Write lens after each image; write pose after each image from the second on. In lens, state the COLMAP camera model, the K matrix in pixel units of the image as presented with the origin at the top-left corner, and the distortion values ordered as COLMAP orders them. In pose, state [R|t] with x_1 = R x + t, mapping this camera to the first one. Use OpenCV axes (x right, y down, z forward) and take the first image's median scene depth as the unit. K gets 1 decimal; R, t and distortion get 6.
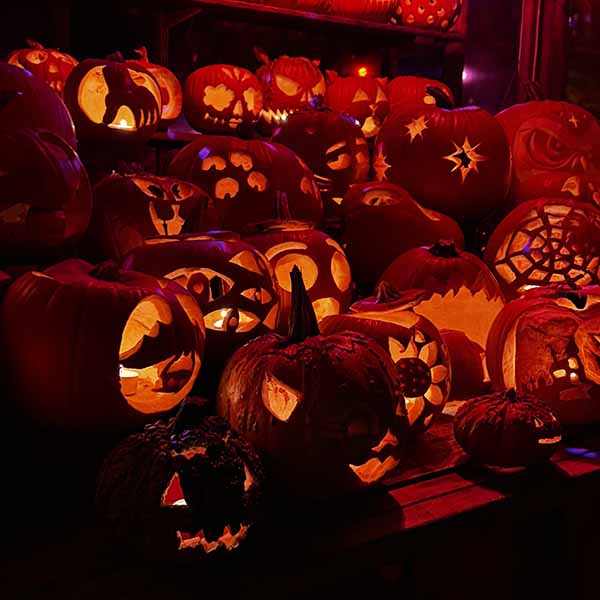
lens RADIAL K [[876.4, 0, 300.0], [0, 876.4, 300.0], [0, 0, 1]] dist [0.108779, -0.032128]
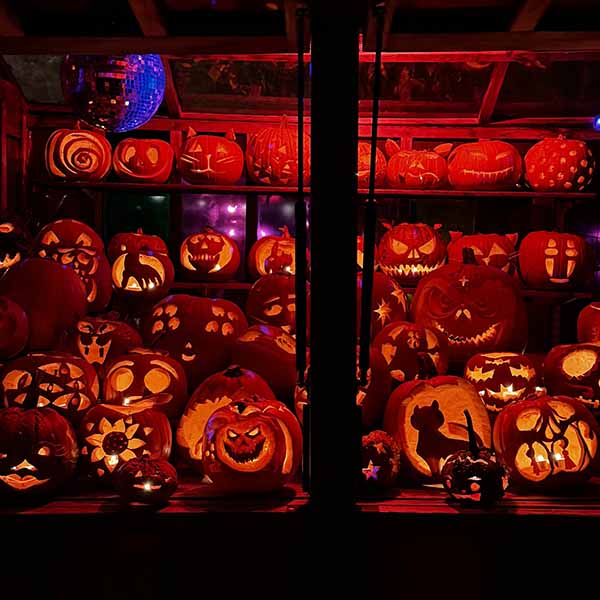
lens RADIAL K [[891.4, 0, 300.0], [0, 891.4, 300.0], [0, 0, 1]] dist [0.132004, -0.105164]
pose [[0.811332, 0.006540, -0.584549, 1.085062], [-0.092231, 0.988846, -0.116950, -0.010645], [0.577264, 0.148799, 0.802885, -0.159404]]
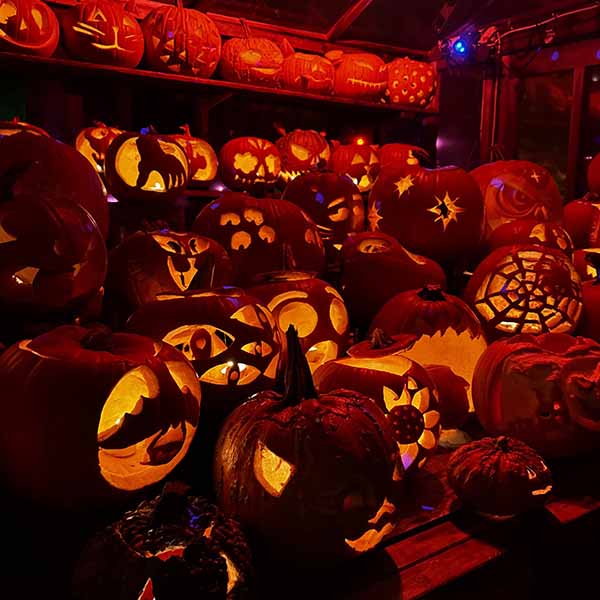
lens RADIAL K [[605.0, 0, 300.0], [0, 605.0, 300.0], [0, 0, 1]] dist [0.154935, -0.298114]
pose [[0.999448, -0.010478, -0.031524, 0.019378], [0.010385, 0.999941, -0.003087, -0.045949], [0.031555, 0.002758, 0.999498, 0.203682]]
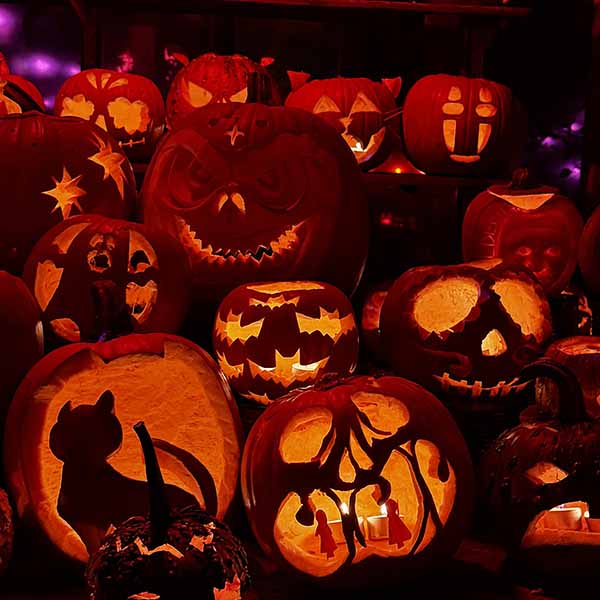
lens RADIAL K [[1097.7, 0, 300.0], [0, 1097.7, 300.0], [0, 0, 1]] dist [0.095345, 0.148552]
pose [[0.855467, 0.060086, -0.514360, 0.941718], [-0.095380, 0.994535, -0.042456, -0.078490], [0.508998, 0.085379, 0.856523, 0.497974]]
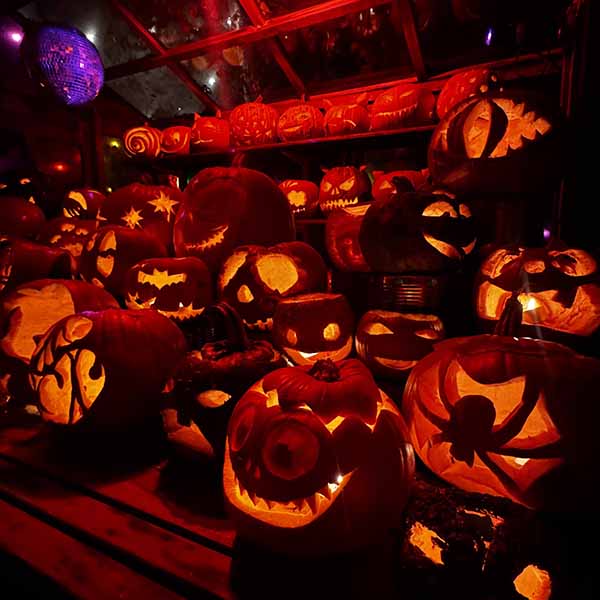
lens RADIAL K [[396.2, 0, 300.1], [0, 396.2, 298.9], [0, 0, 1]] dist [-0.001502, -0.000357]
pose [[0.463972, 0.102130, -0.879943, 1.071028], [-0.136575, 0.989702, 0.042857, -0.118226], [0.875258, 0.100294, 0.473143, 1.133882]]
